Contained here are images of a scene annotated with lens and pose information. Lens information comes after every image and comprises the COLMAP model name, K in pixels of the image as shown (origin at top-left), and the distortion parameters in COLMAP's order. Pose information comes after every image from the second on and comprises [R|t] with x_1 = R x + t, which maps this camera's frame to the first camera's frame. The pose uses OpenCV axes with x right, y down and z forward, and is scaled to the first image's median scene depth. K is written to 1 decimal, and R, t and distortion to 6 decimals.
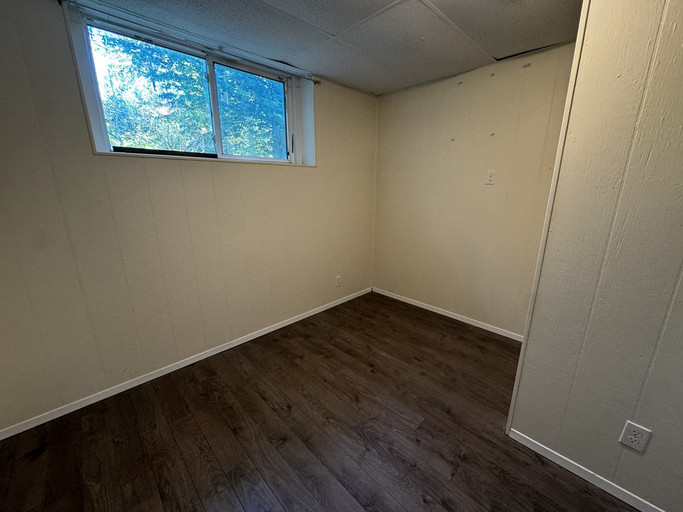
lens RADIAL K [[274.9, 0, 342.6], [0, 274.9, 255.6], [0, 0, 1]] dist [-0.003041, 0.001076]
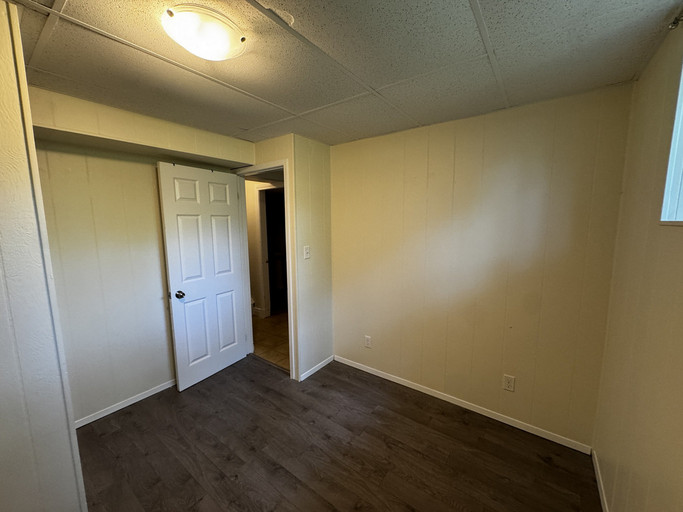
lens RADIAL K [[274.9, 0, 340.6], [0, 274.9, 255.0], [0, 0, 1]] dist [-0.003041, 0.001076]
pose [[-0.986624, 0.031951, -0.159853, -0.018088], [-0.030145, 0.927931, 0.371532, -0.369150], [0.160203, 0.371381, -0.914555, 1.060152]]
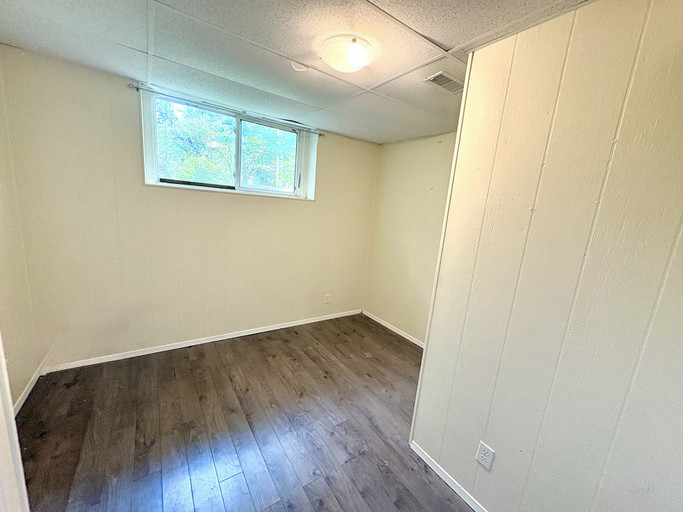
lens RADIAL K [[272.4, 0, 340.1], [0, 272.4, 257.2], [0, 0, 1]] dist [0.001844, -0.000065]
pose [[0.981795, 0.116433, -0.150075, 0.270483], [-0.126750, 0.990052, -0.061091, -0.024784], [0.141469, 0.079001, 0.986785, -0.176977]]
